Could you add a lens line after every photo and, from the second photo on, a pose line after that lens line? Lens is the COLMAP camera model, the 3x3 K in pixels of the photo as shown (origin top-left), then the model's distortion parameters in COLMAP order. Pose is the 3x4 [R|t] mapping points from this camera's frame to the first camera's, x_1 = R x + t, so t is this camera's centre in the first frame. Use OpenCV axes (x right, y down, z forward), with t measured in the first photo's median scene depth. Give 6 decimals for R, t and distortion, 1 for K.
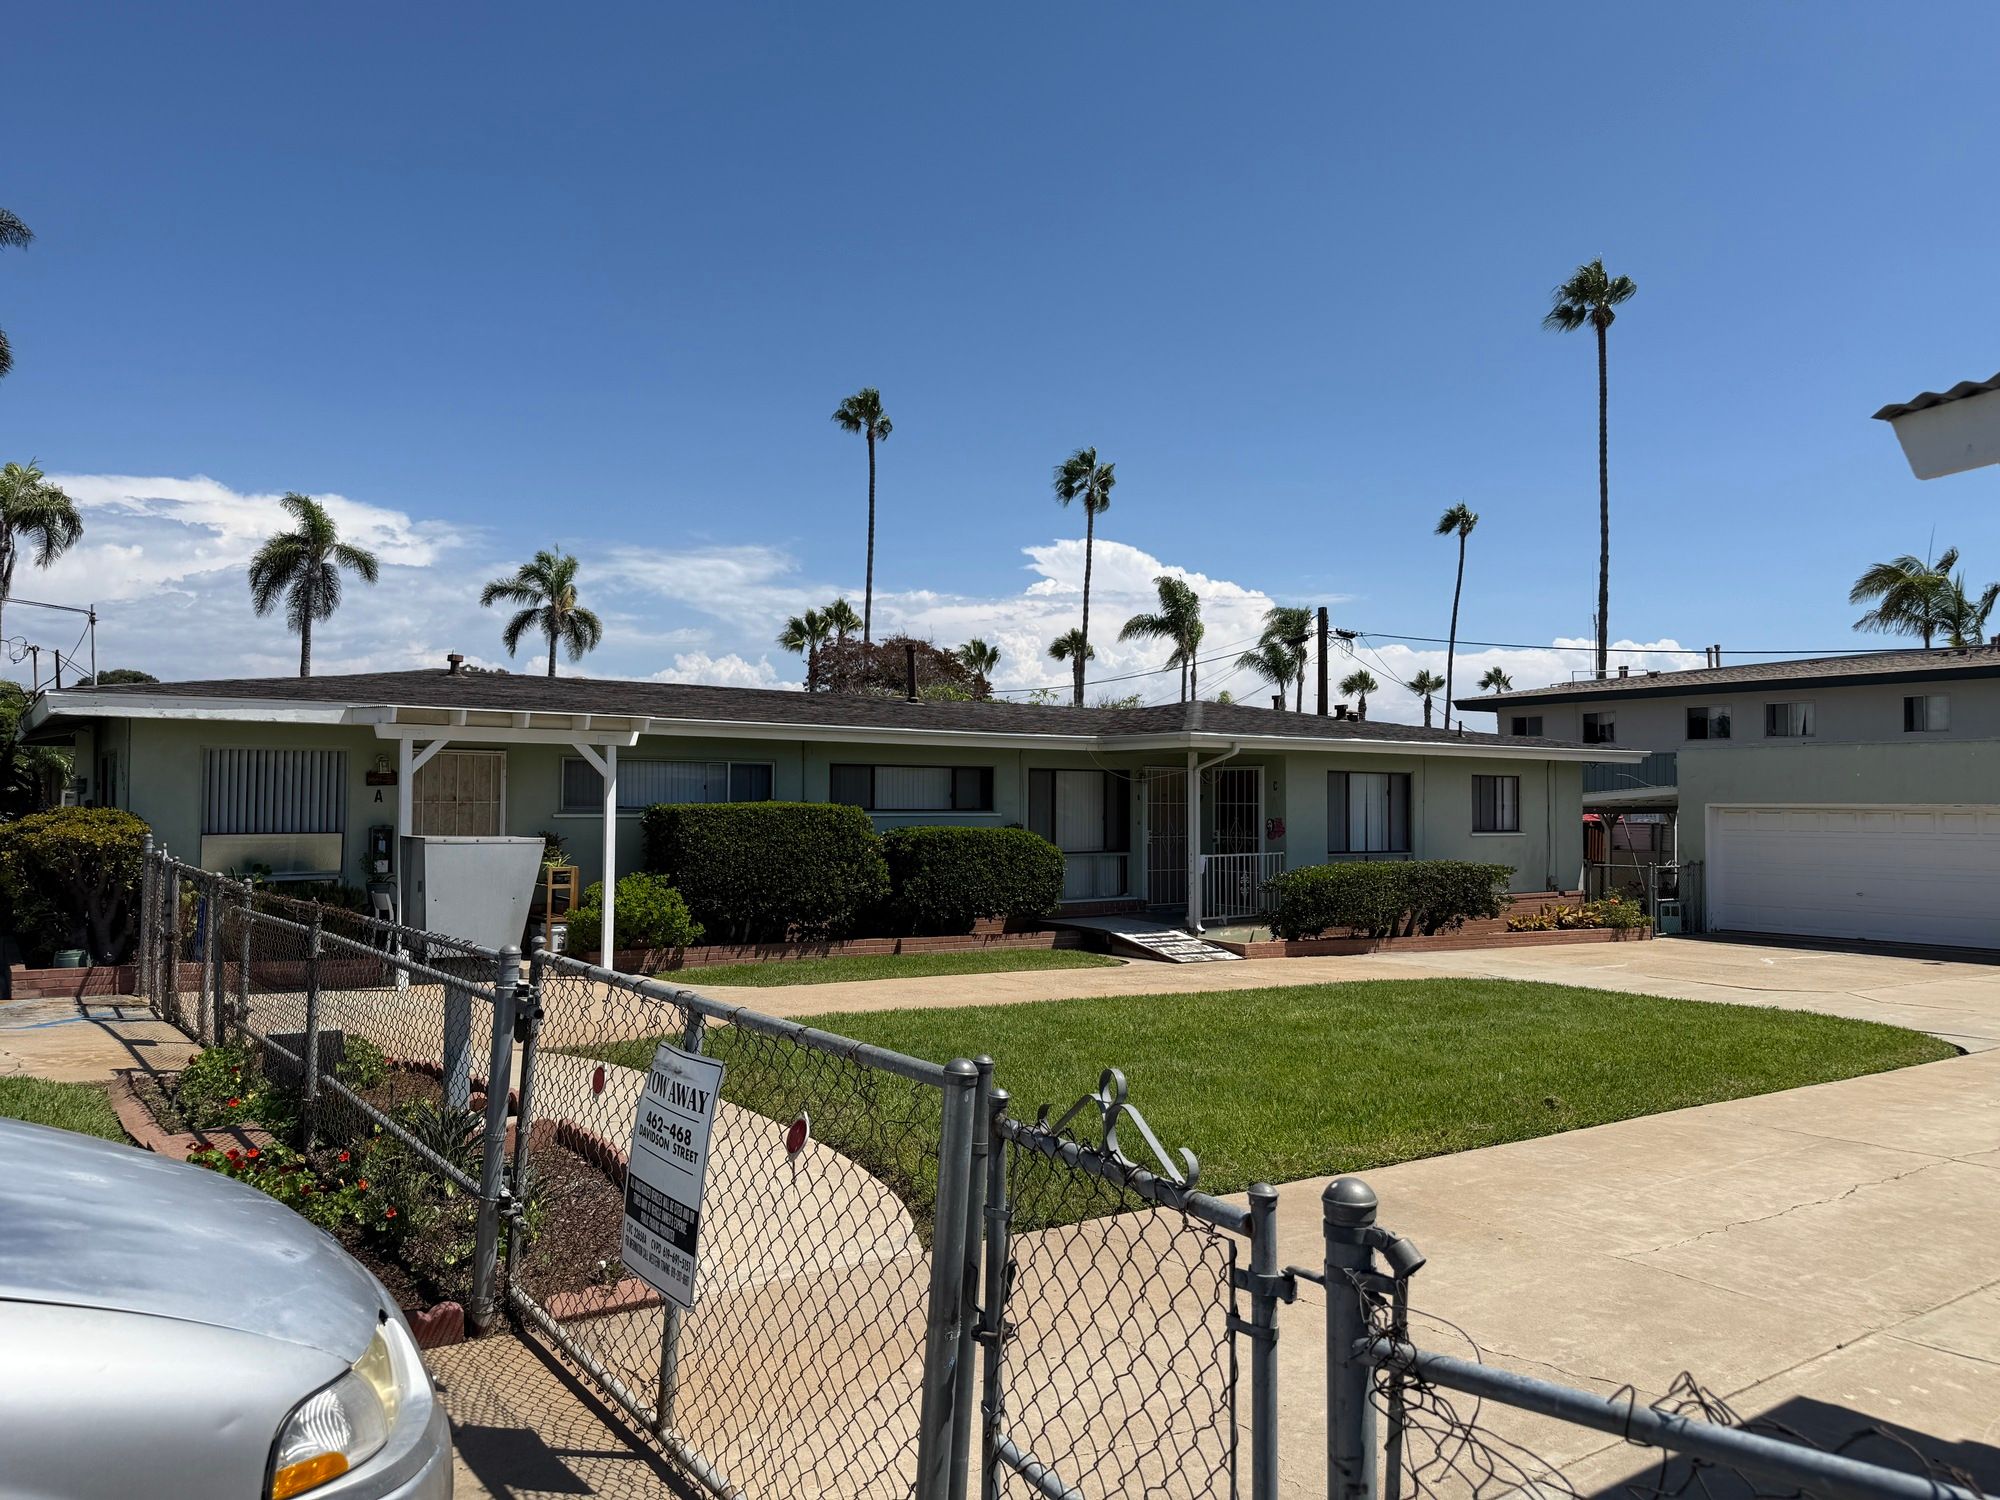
lens RADIAL K [[1411.1, 0, 1008.3], [0, 1411.1, 757.3], [0, 0, 1]] dist [0.065556, -0.091226]
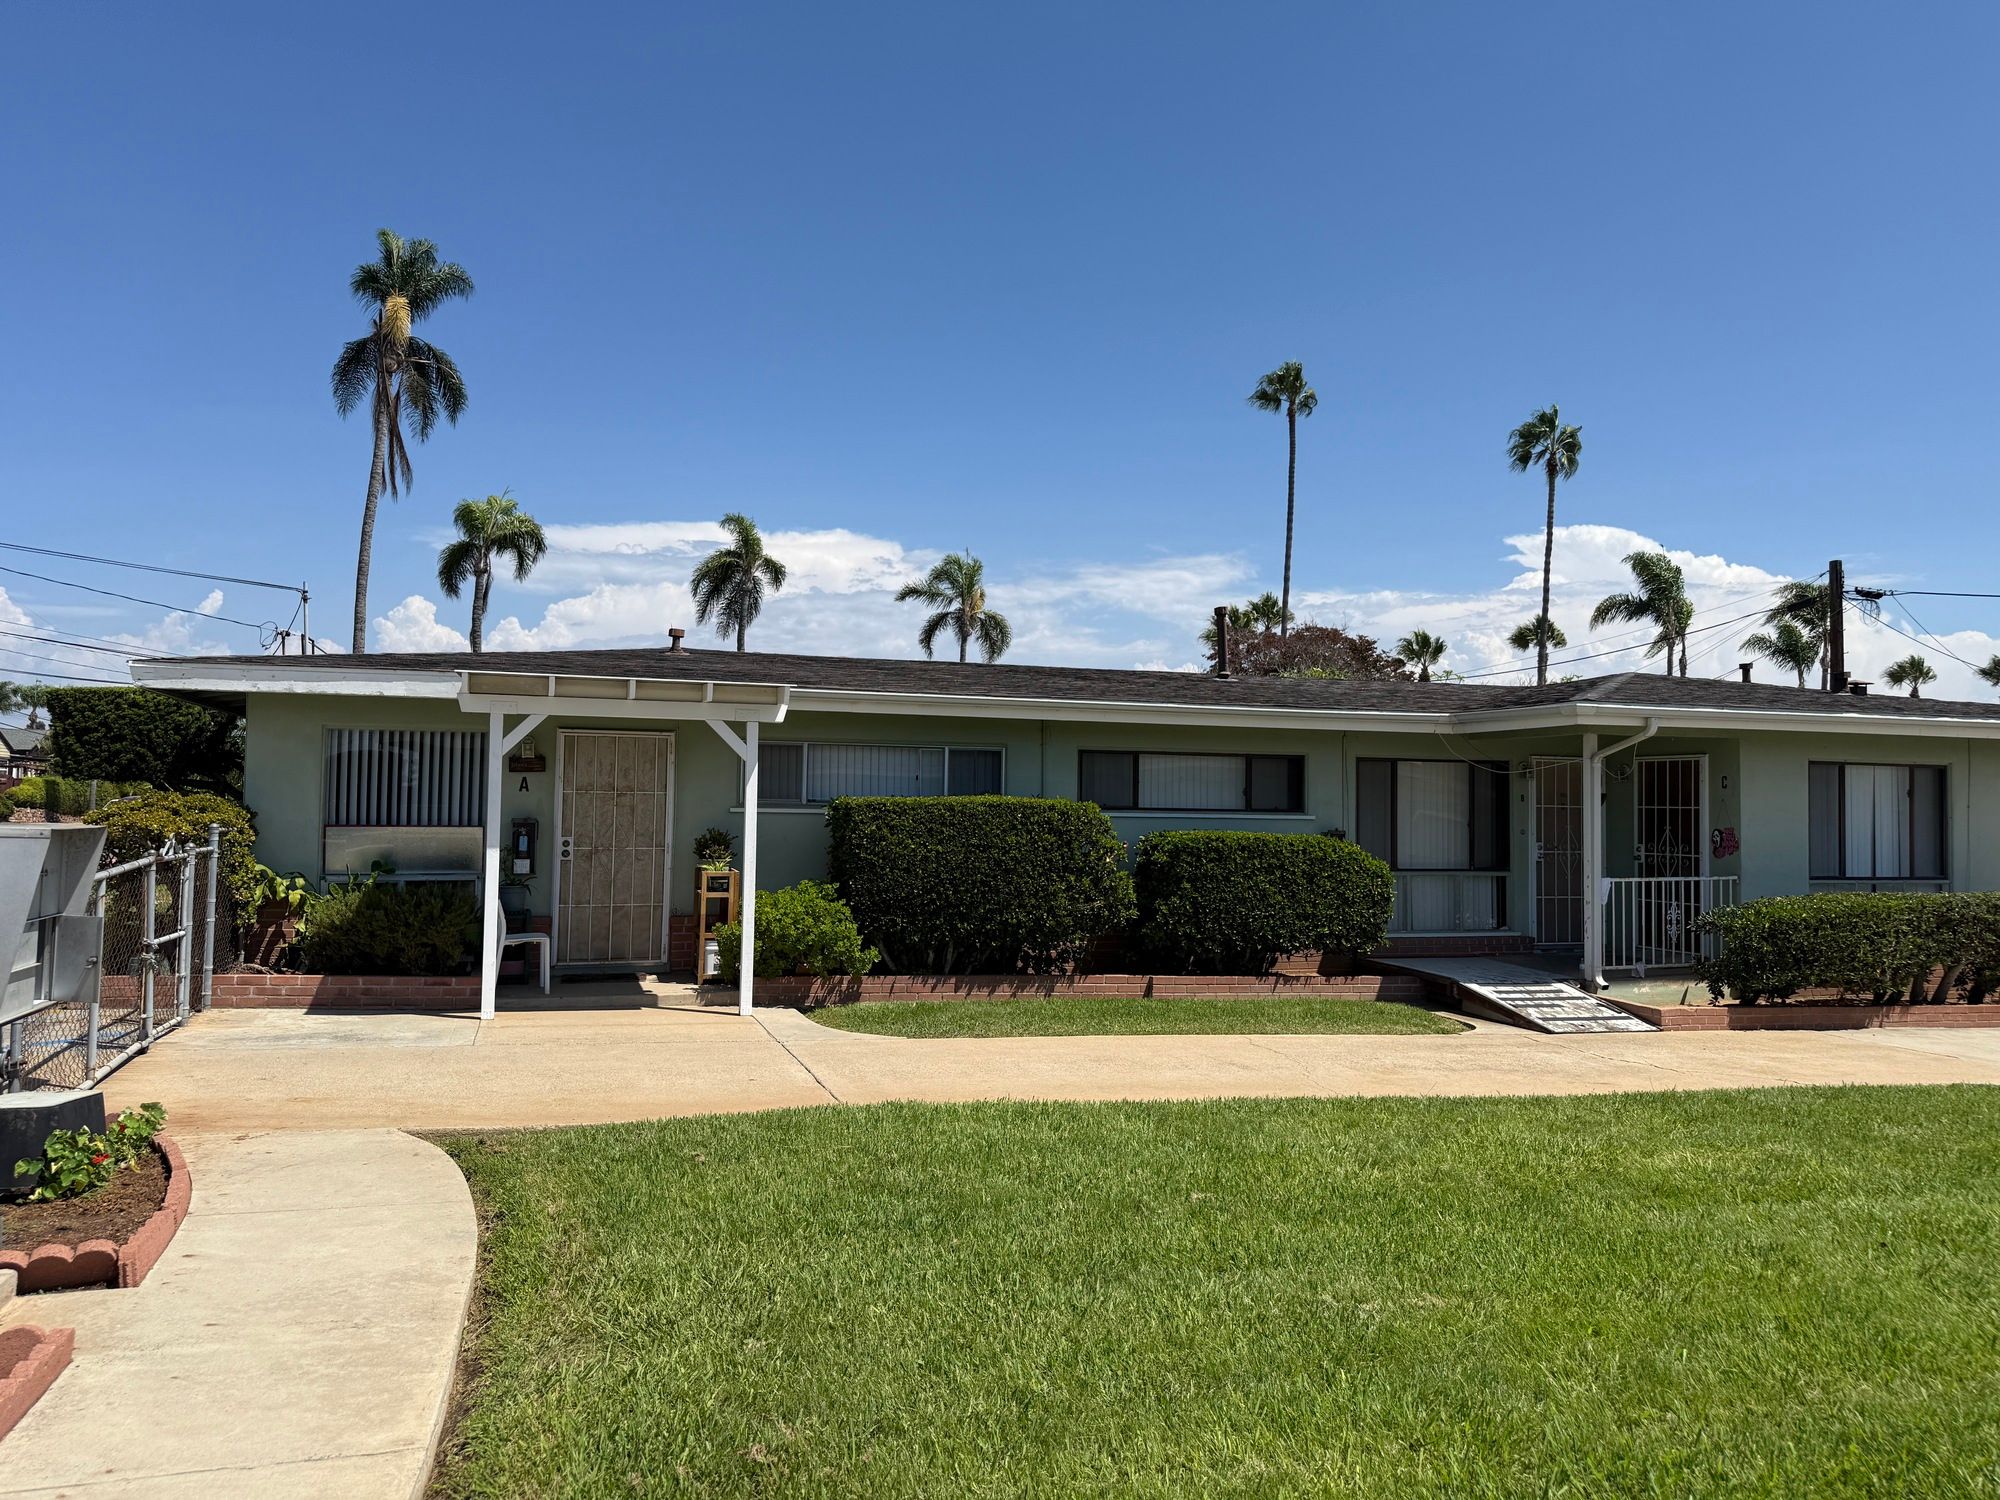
lens RADIAL K [[1413.6, 0, 983.2], [0, 1413.6, 743.5], [0, 0, 1]] dist [0.095405, -0.179045]
pose [[0.943065, -0.005987, -0.332555, 0.063725], [0.000948, 0.999882, -0.015314, 0.009527], [0.332608, 0.014127, 0.942959, 0.167459]]
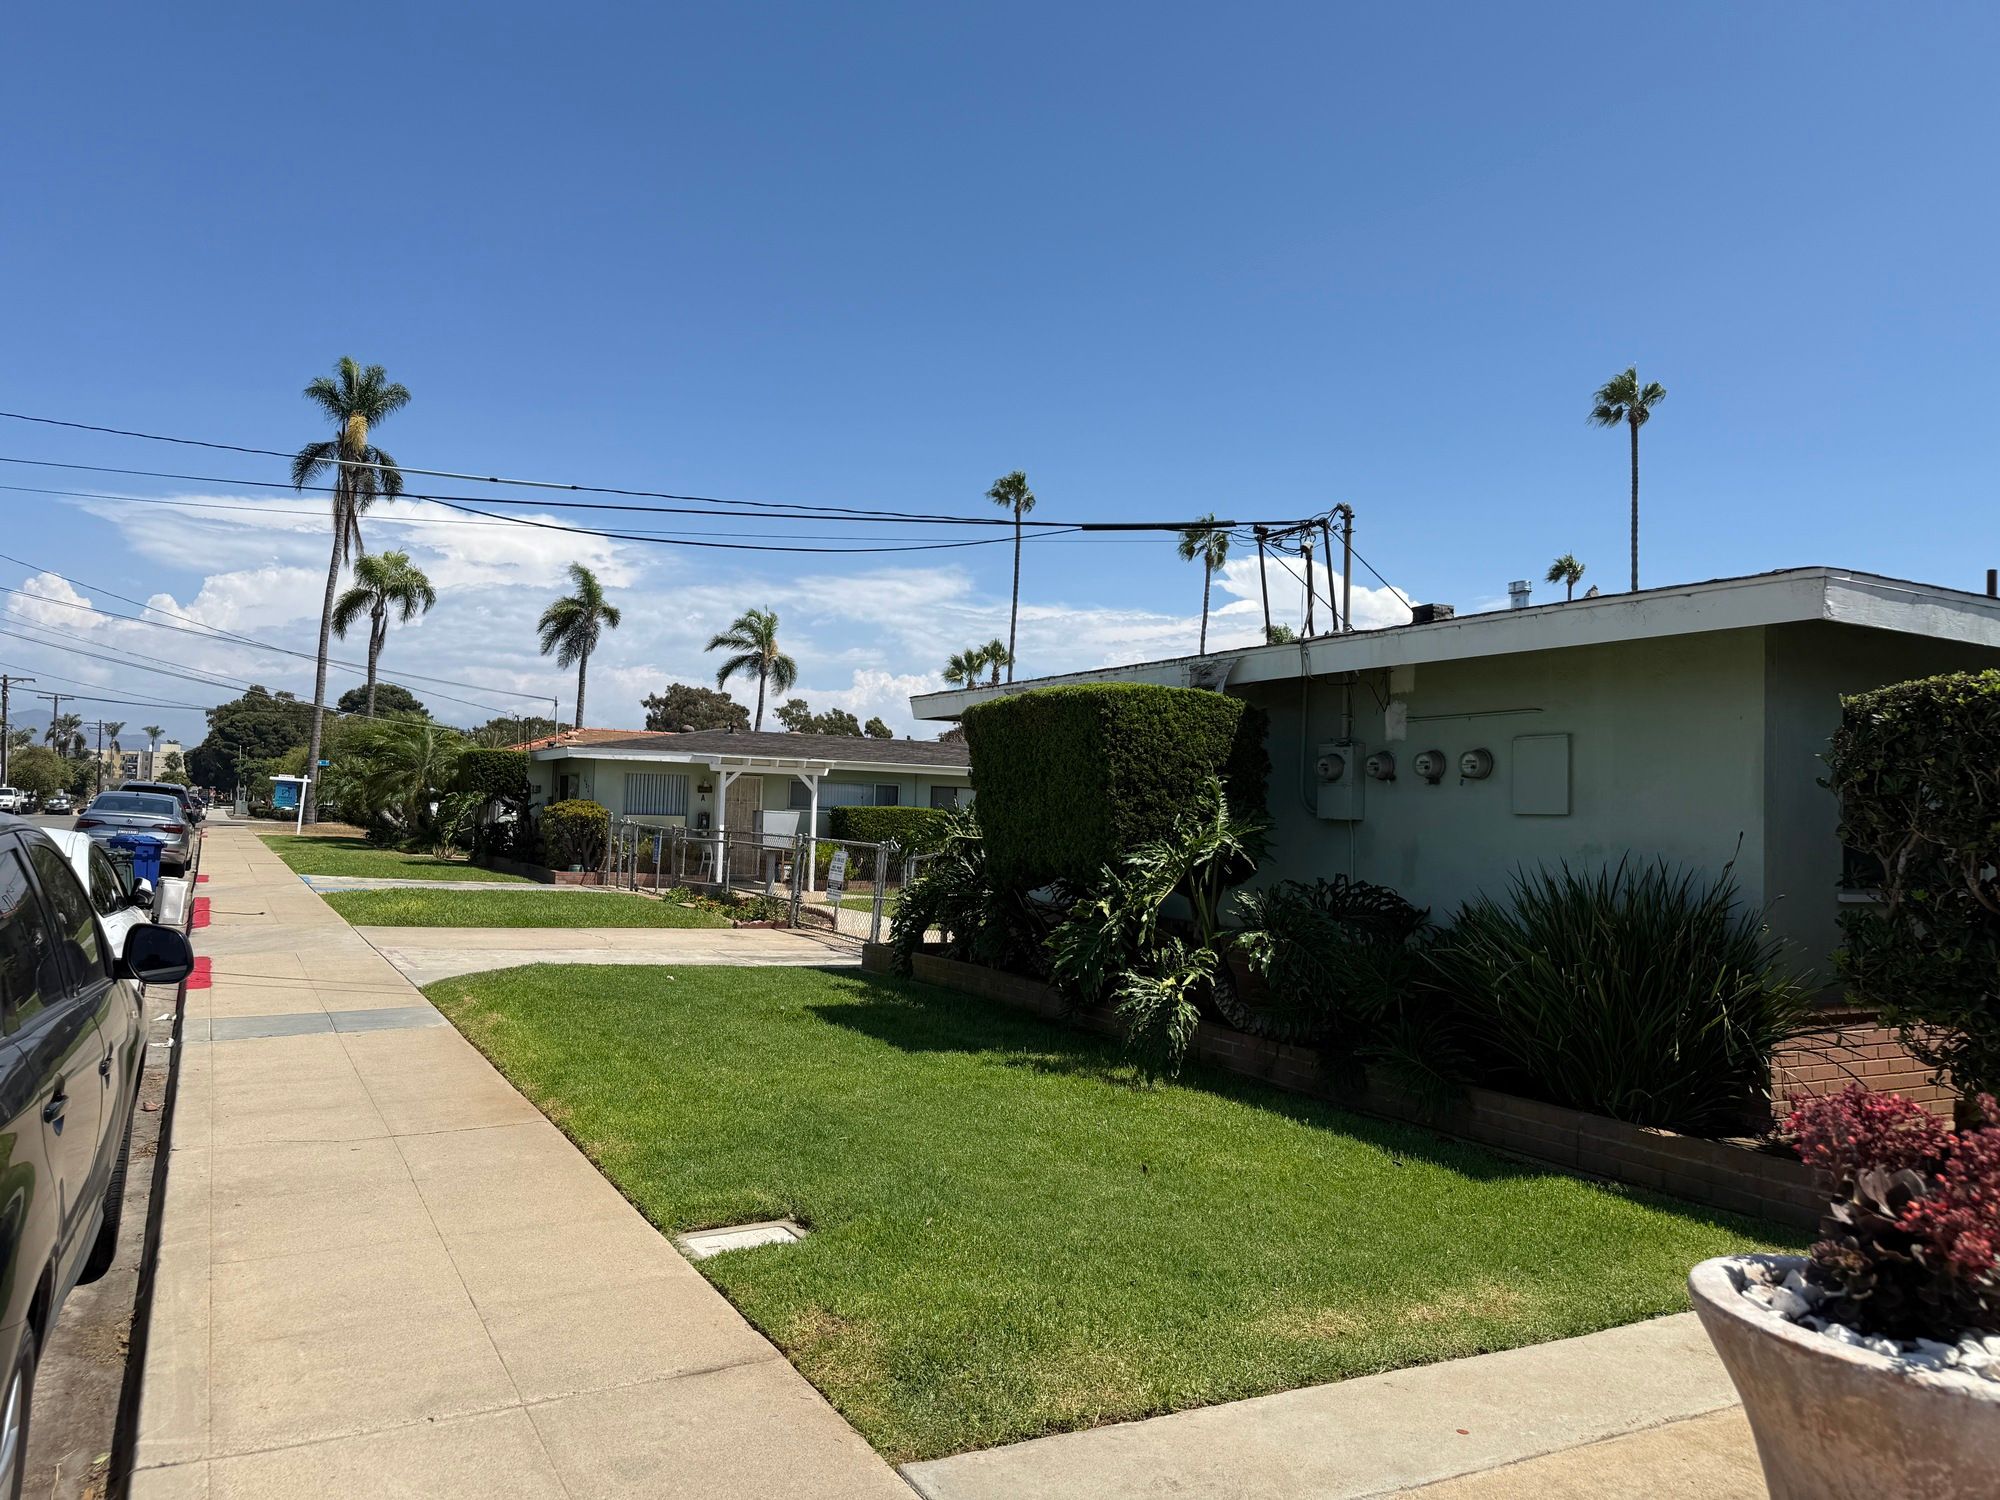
lens RADIAL K [[1411.0, 0, 1009.6], [0, 1411.0, 748.3], [0, 0, 1]] dist [0.060100, -0.046774]
pose [[0.992421, 0.019368, -0.121347, 0.129254], [-0.021784, 0.999589, -0.018613, -0.008579], [0.120937, 0.021115, 0.992436, -0.527012]]
